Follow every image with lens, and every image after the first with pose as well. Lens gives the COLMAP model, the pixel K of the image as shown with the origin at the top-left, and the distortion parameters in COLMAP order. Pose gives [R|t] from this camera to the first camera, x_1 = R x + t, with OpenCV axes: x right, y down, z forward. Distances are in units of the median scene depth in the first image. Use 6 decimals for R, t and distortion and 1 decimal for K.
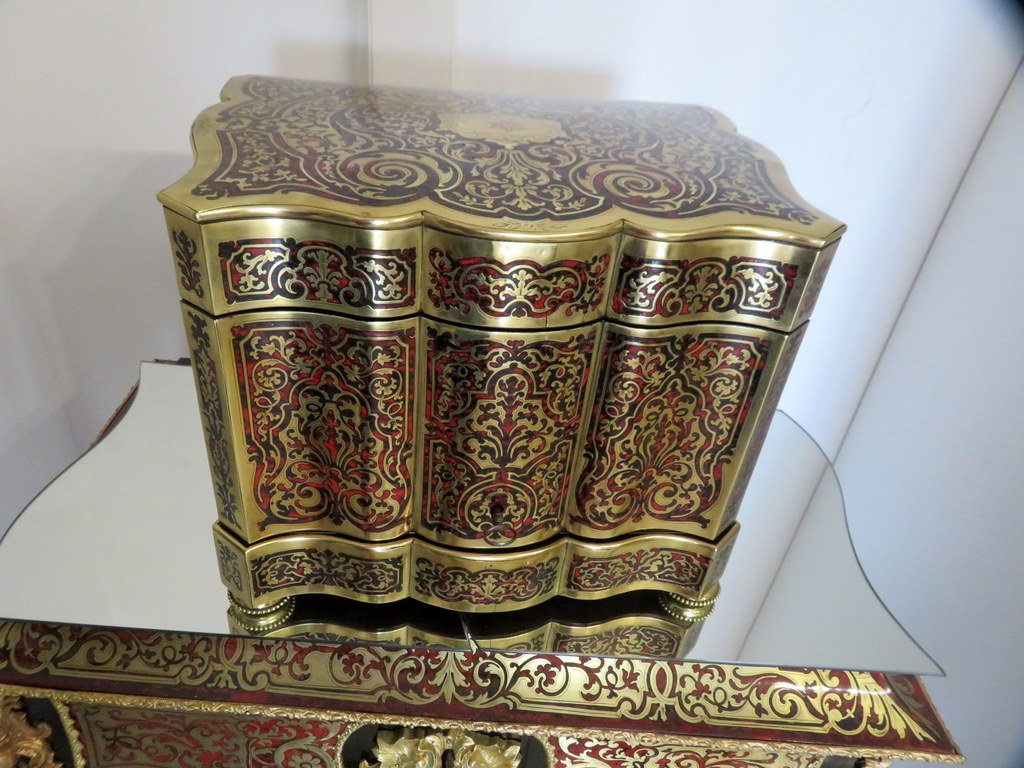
lens RADIAL K [[739.7, 0, 494.8], [0, 739.7, 359.3], [0, 0, 1]] dist [-0.041538, -0.018635]
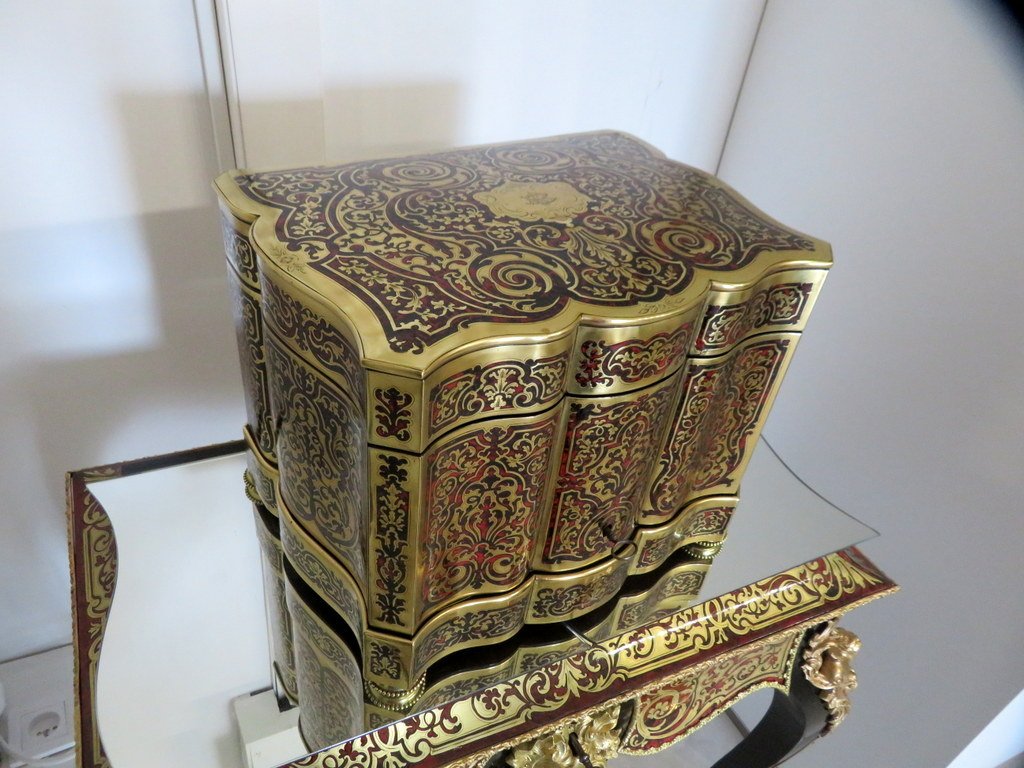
lens RADIAL K [[739.7, 0, 514.1], [0, 739.7, 375.6], [0, 0, 1]] dist [-0.041538, -0.018635]
pose [[0.905373, -0.254357, 0.340004, -0.495650], [0.222287, 0.966158, 0.130872, -0.230941], [-0.361786, -0.042910, 0.931273, -0.026258]]
